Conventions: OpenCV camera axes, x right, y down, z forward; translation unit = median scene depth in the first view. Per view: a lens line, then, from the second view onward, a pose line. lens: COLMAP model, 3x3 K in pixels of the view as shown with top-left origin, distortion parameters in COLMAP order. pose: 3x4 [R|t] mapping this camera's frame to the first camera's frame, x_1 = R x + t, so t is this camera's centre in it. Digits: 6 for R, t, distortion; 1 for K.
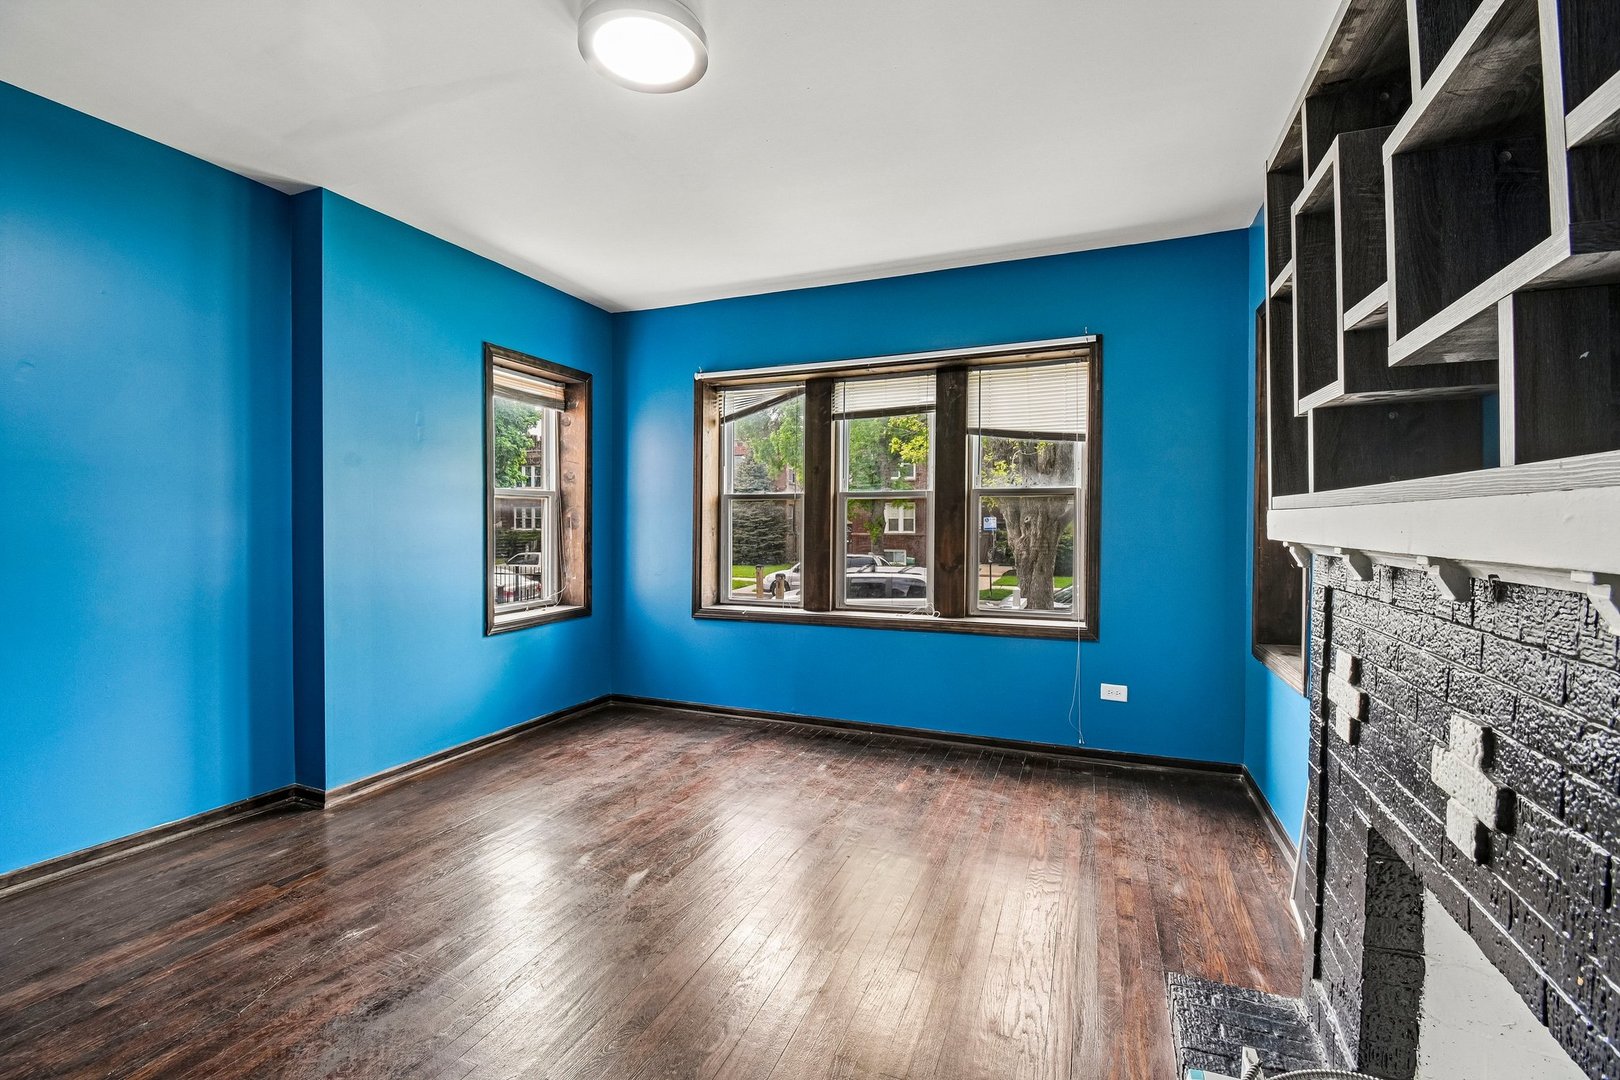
lens RADIAL K [[718.7, 0, 799.2], [0, 718.7, 539.0], [0, 0, 1]] dist [0.008692, -0.016078]
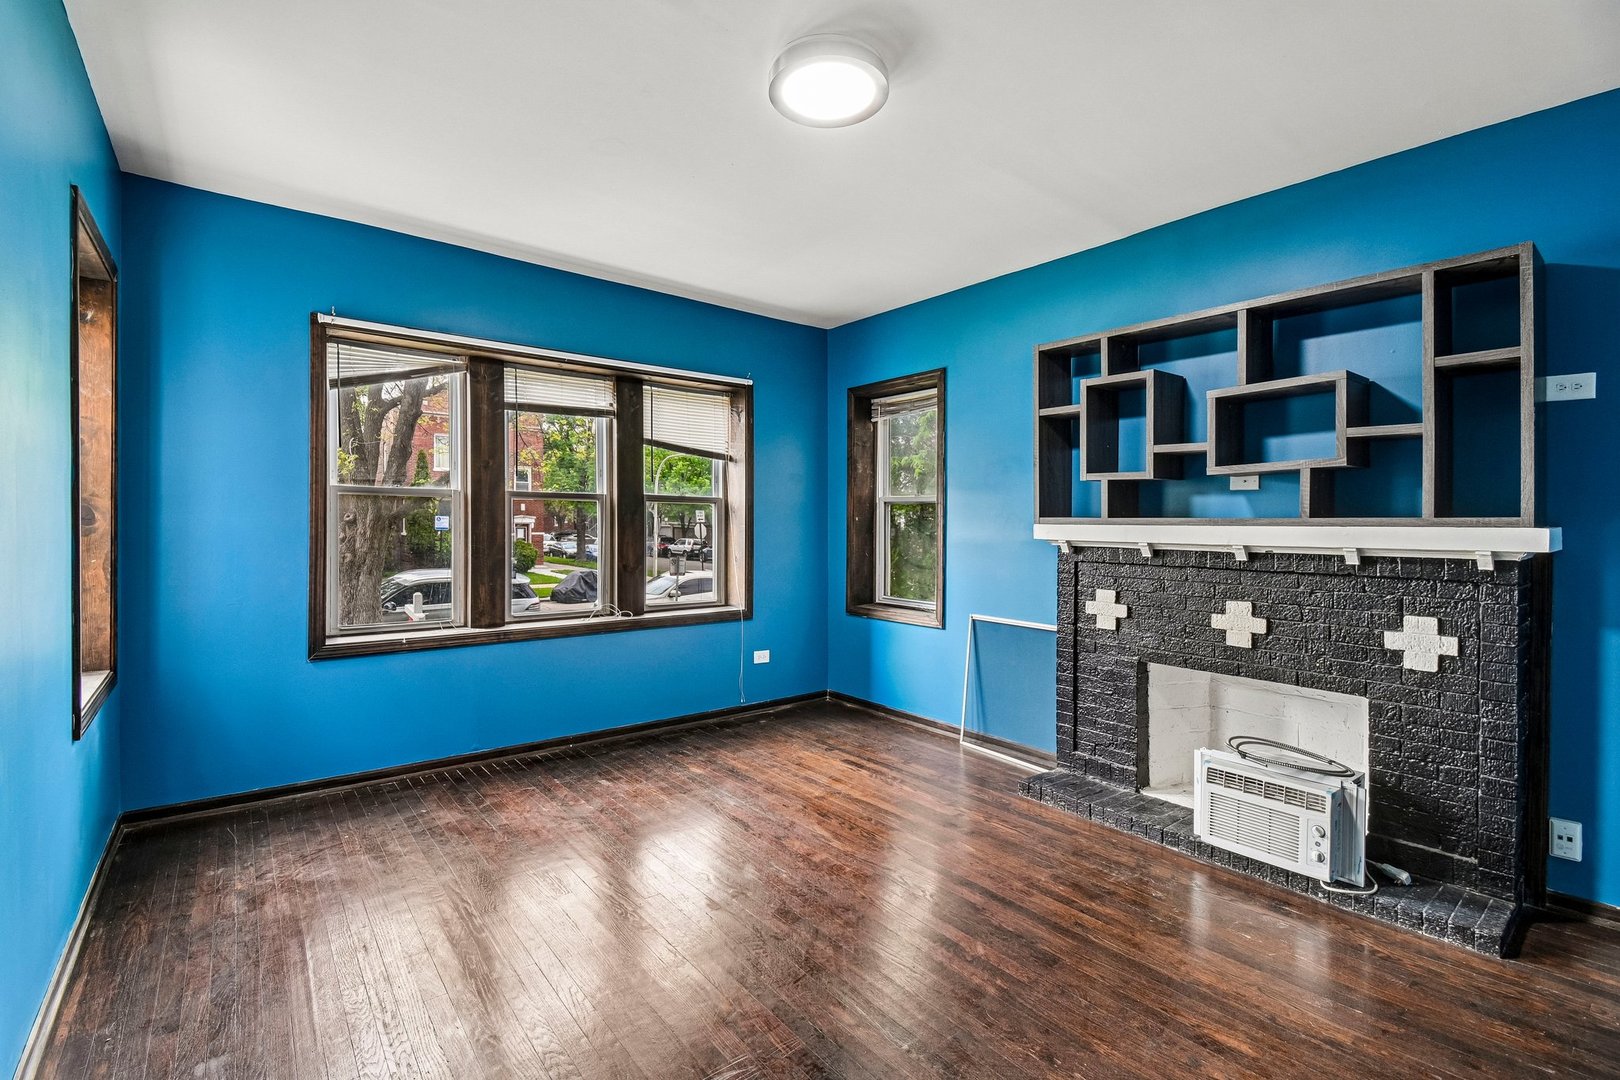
lens RADIAL K [[718.7, 0, 816.9], [0, 718.7, 525.9], [0, 0, 1]] dist [0.008692, -0.016078]
pose [[0.476699, 0.003079, 0.879061, -0.641288], [0.010379, 0.999904, -0.009130, -0.010442], [-0.879005, 0.013476, 0.476622, 0.279470]]
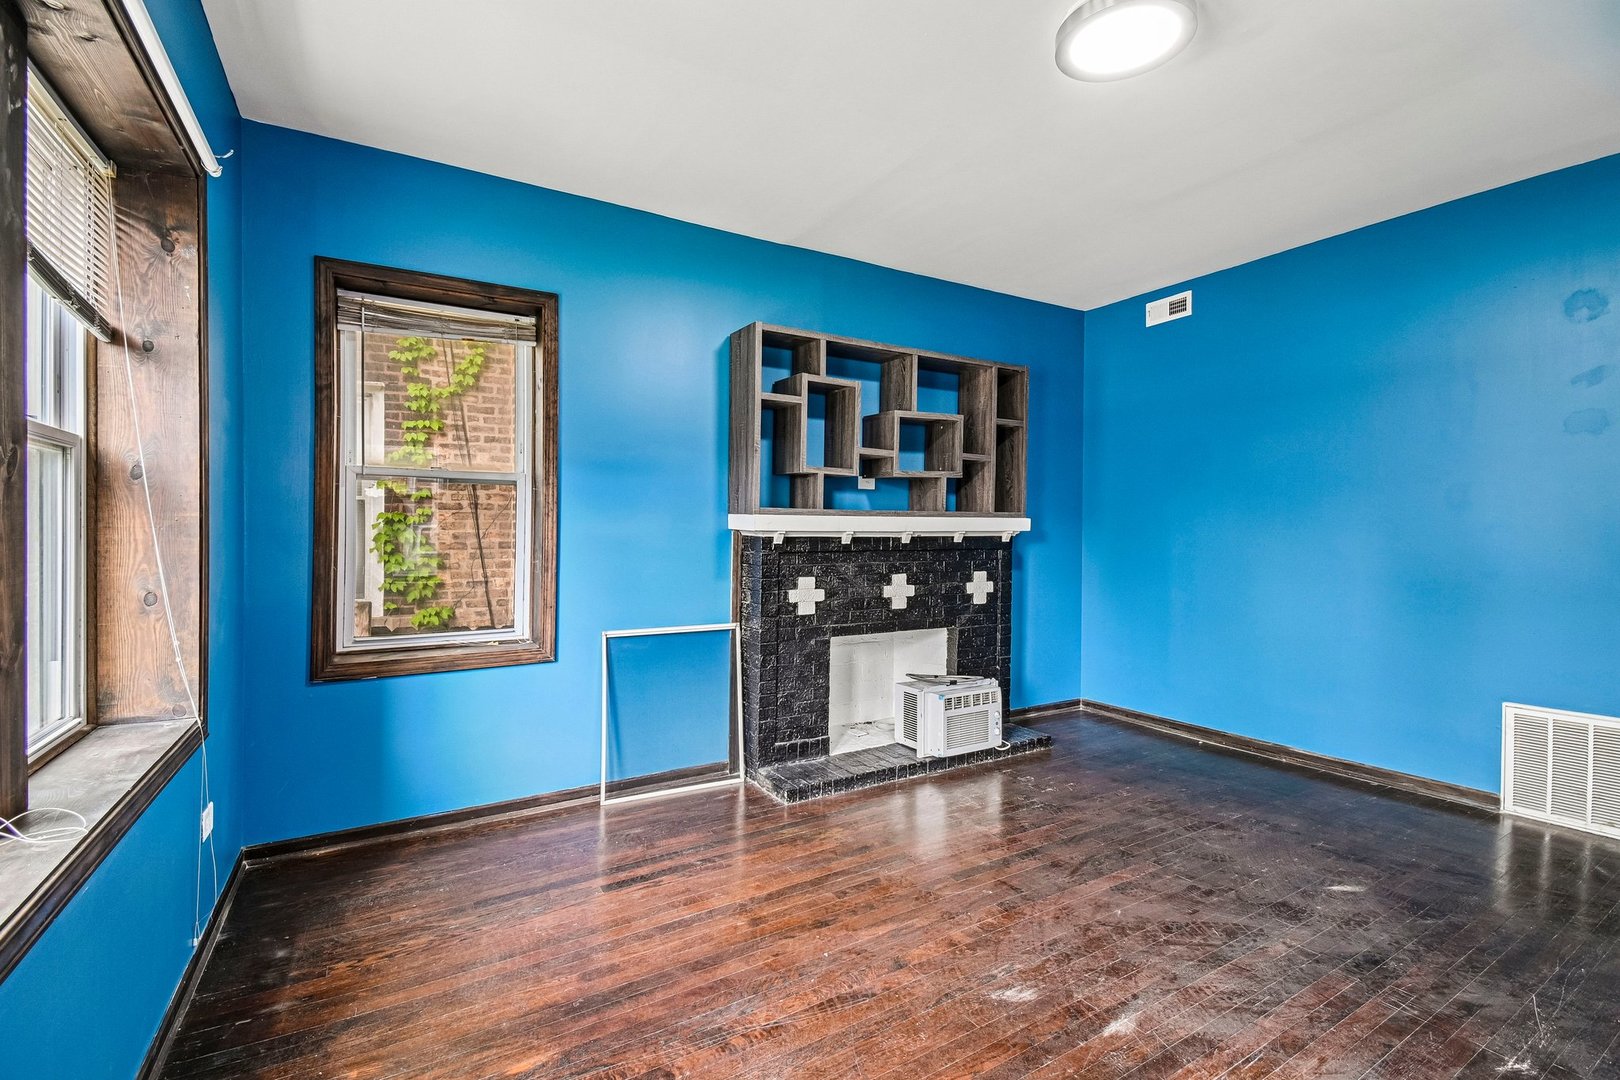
lens RADIAL K [[718.7, 0, 808.2], [0, 718.7, 517.9], [0, 0, 1]] dist [0.008692, -0.016078]
pose [[-0.798409, 0.005092, 0.602094, -0.261027], [0.010149, 0.999936, 0.005002, -0.017159], [-0.602030, 0.010105, -0.798410, 1.120991]]
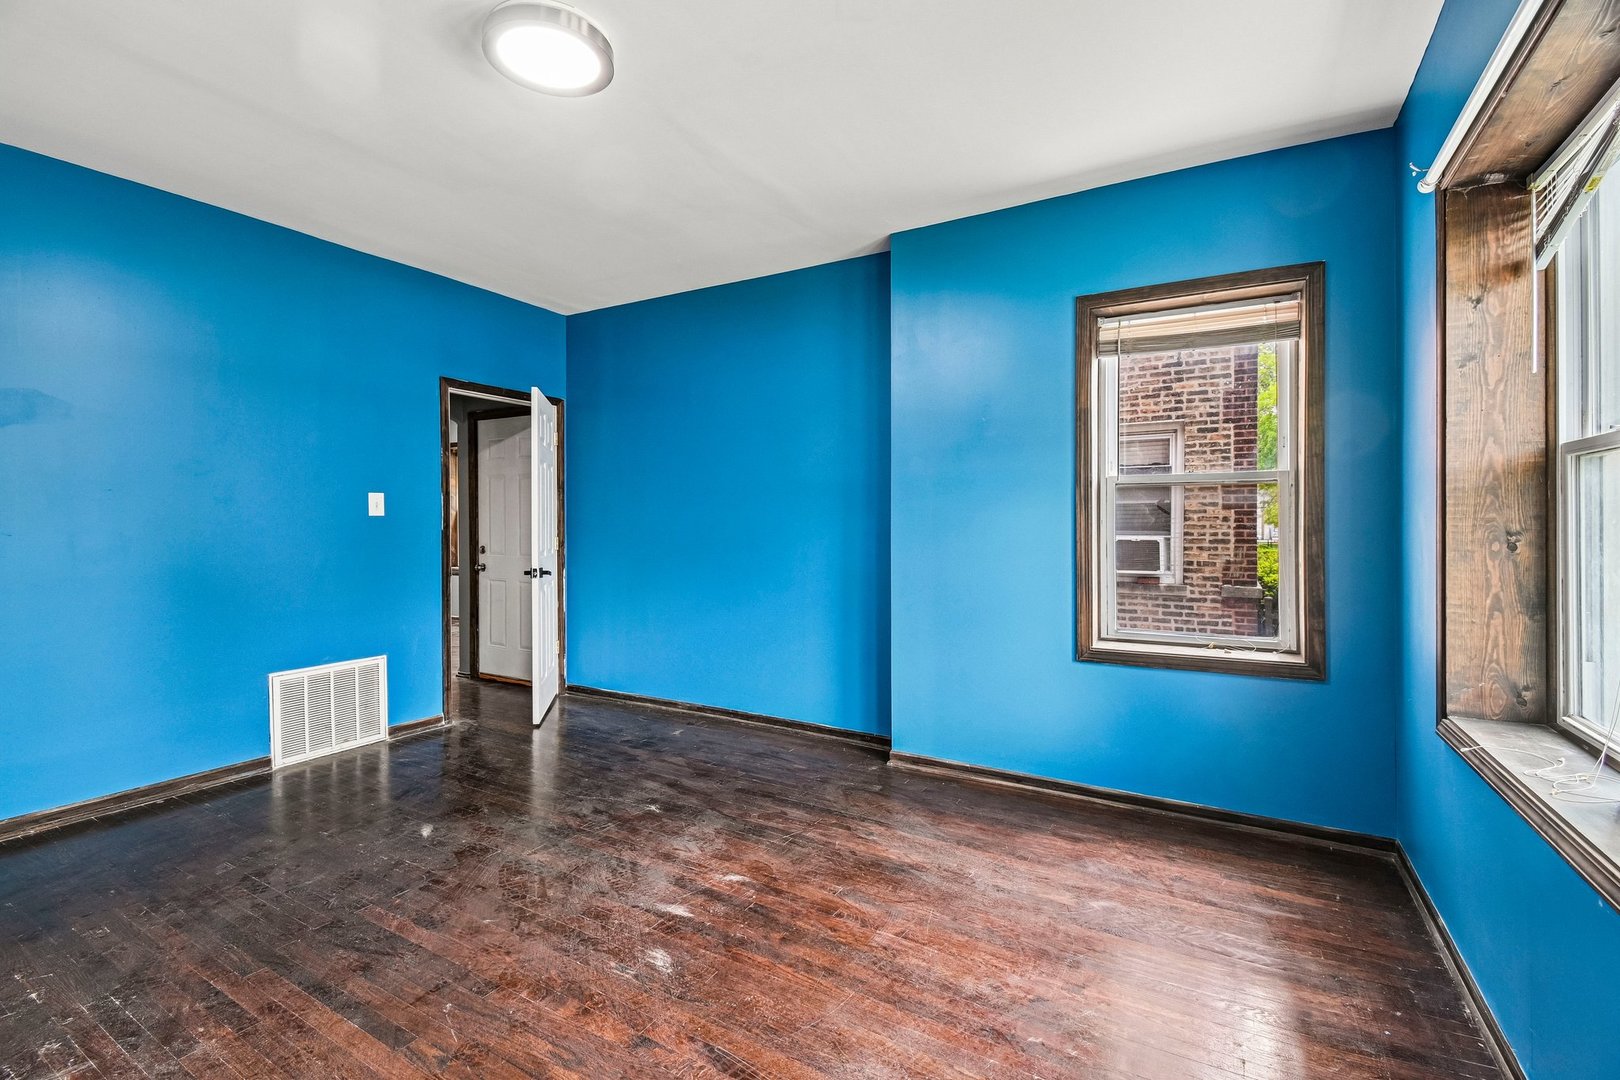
lens RADIAL K [[718.7, 0, 815.6], [0, 718.7, 537.6], [0, 0, 1]] dist [0.008692, -0.016078]
pose [[-0.129125, 0.012606, -0.991548, 0.409750], [-0.027345, 0.999494, 0.016268, -0.007461], [0.991251, 0.029214, -0.128715, 0.824584]]
